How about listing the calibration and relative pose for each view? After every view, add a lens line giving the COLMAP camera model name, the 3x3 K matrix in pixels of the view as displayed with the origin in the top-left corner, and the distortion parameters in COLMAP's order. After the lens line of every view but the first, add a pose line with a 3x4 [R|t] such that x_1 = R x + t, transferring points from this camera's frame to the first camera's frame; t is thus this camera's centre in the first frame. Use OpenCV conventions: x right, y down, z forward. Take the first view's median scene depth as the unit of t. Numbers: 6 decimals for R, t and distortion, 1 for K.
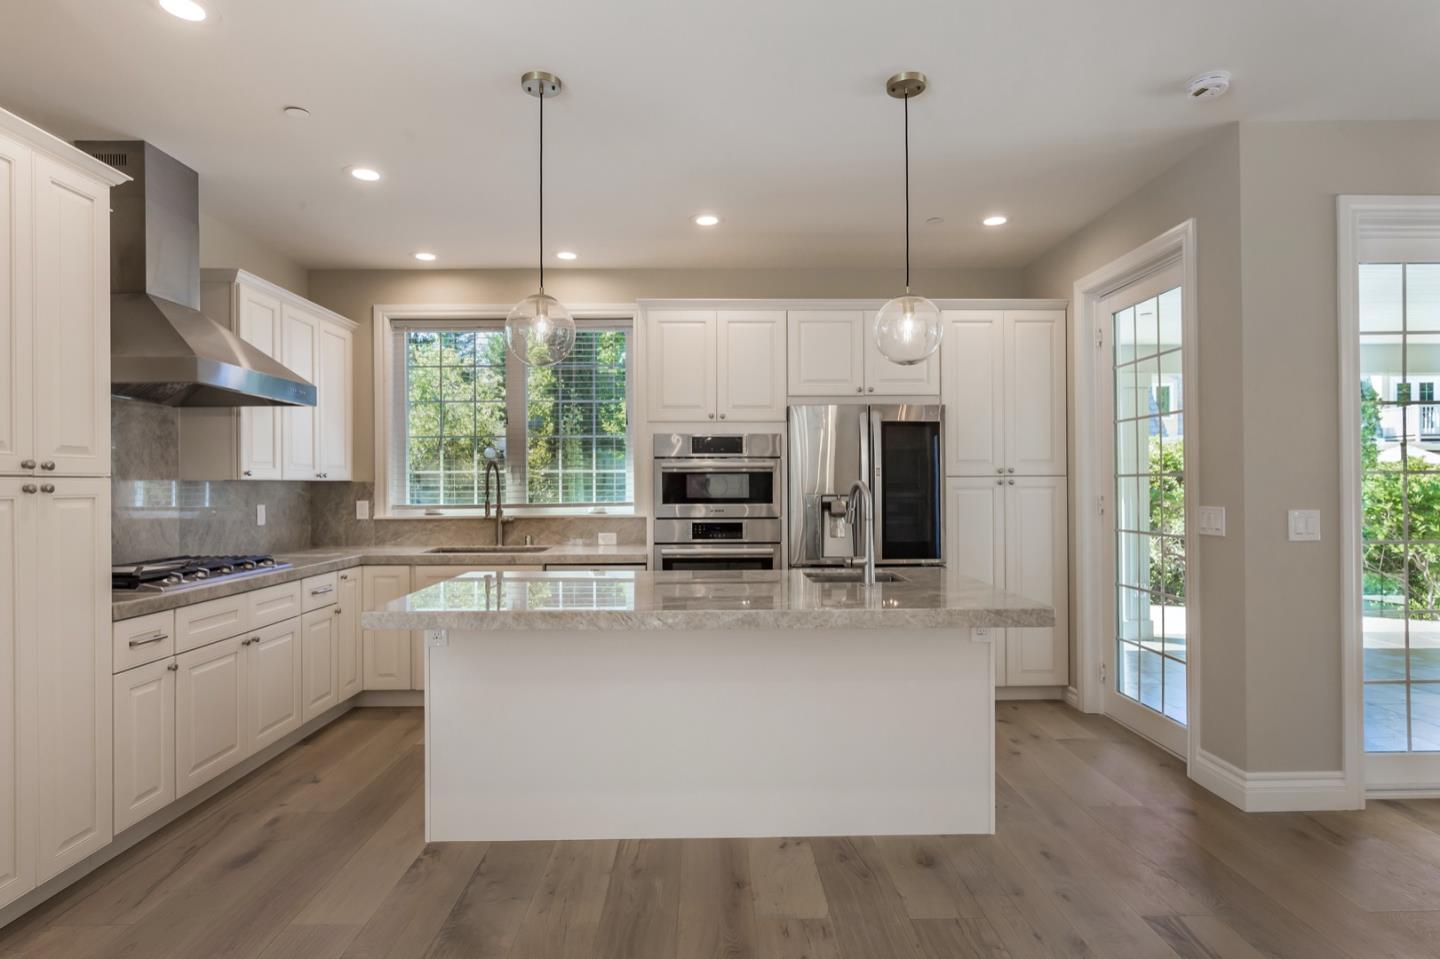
lens RADIAL K [[765.7, 0, 717.1], [0, 765.7, 481.7], [0, 0, 1]] dist [-0.005702, -0.000274]
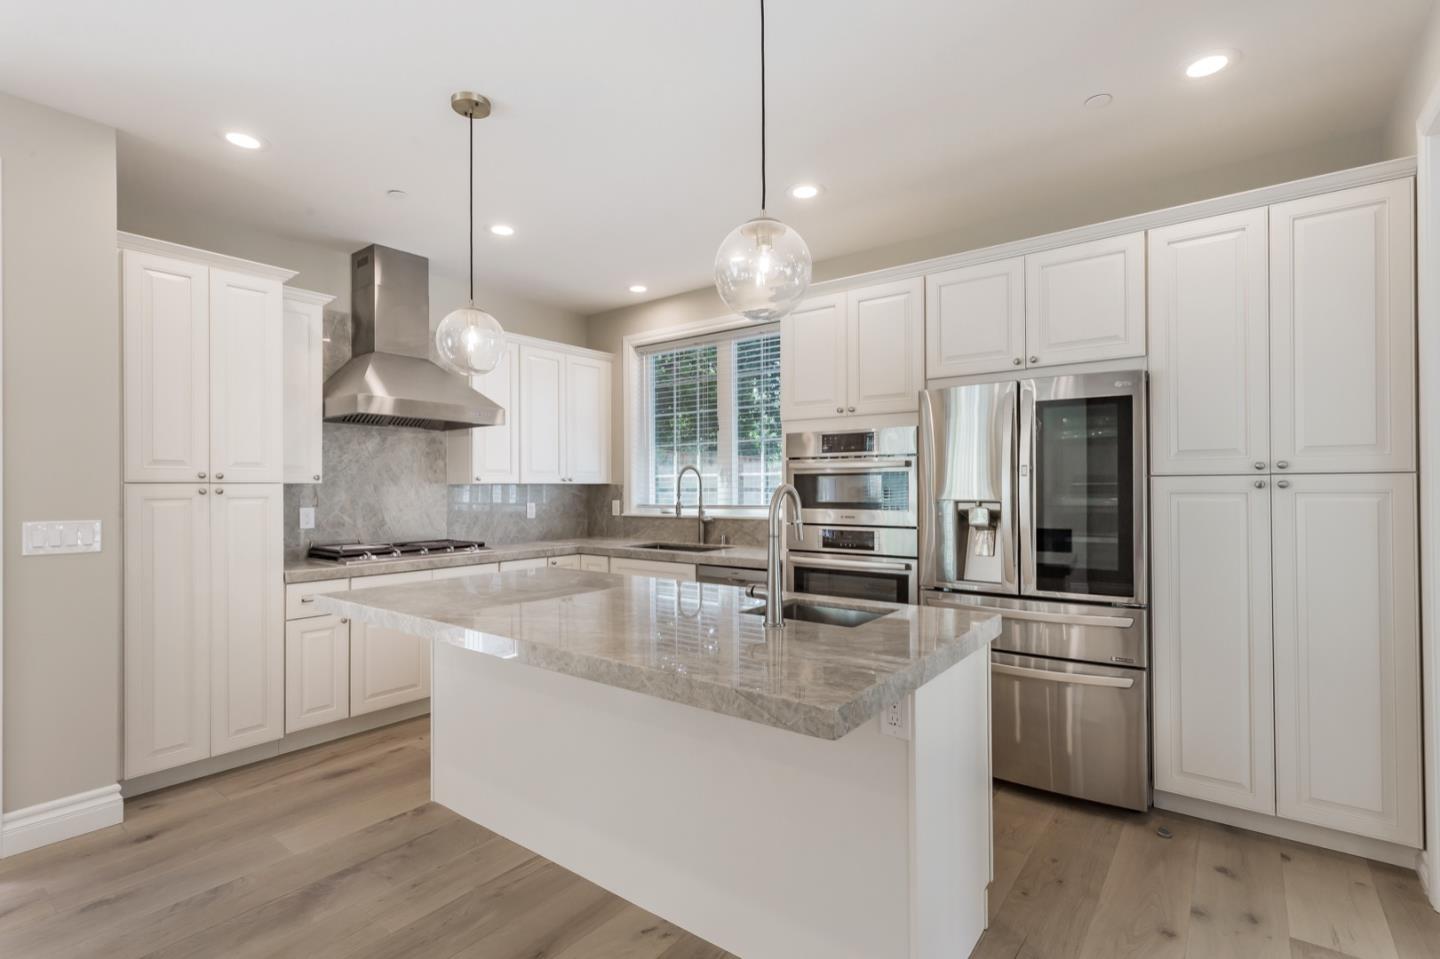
lens RADIAL K [[676.8, 0, 714.5], [0, 676.8, 482.3], [0, 0, 1]] dist [0.003792, 0.001213]
pose [[0.781956, -0.003577, -0.623324, 0.367742], [0.003478, 0.999993, -0.001376, -0.001631], [0.623324, -0.001092, 0.781963, 0.293955]]
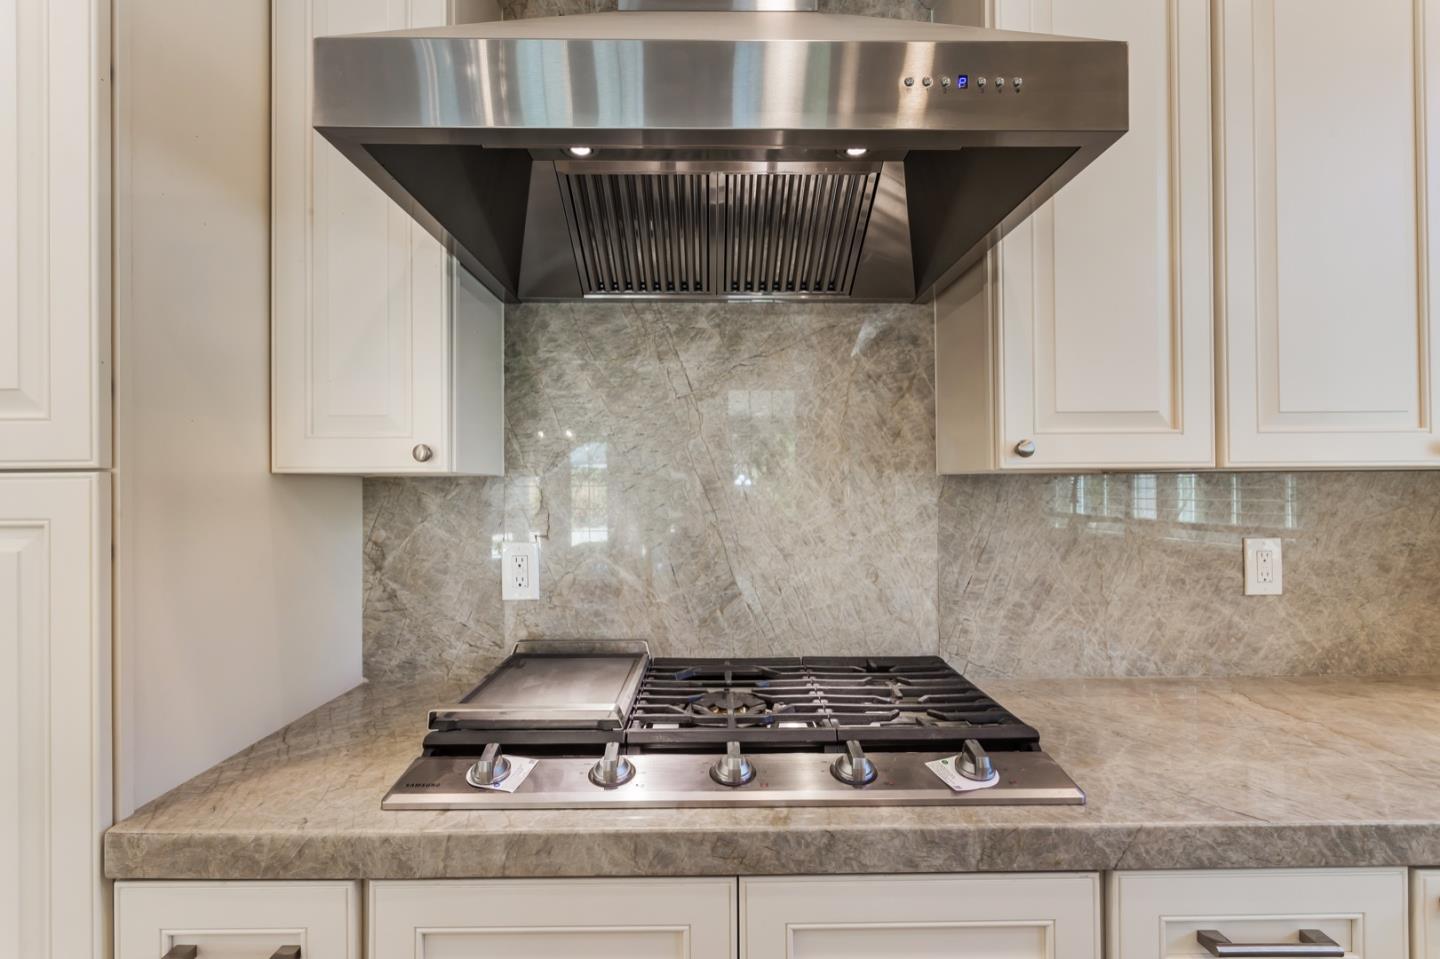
lens RADIAL K [[681.8, 0, 720.0], [0, 681.8, 479.5], [0, 0, 1]] dist [0.000737, 0.000725]
pose [[0.001543, -0.007165, -0.999973, -0.275617], [0.009896, 0.999925, -0.007150, 0.002308], [0.999950, -0.009884, 0.001614, 0.745904]]
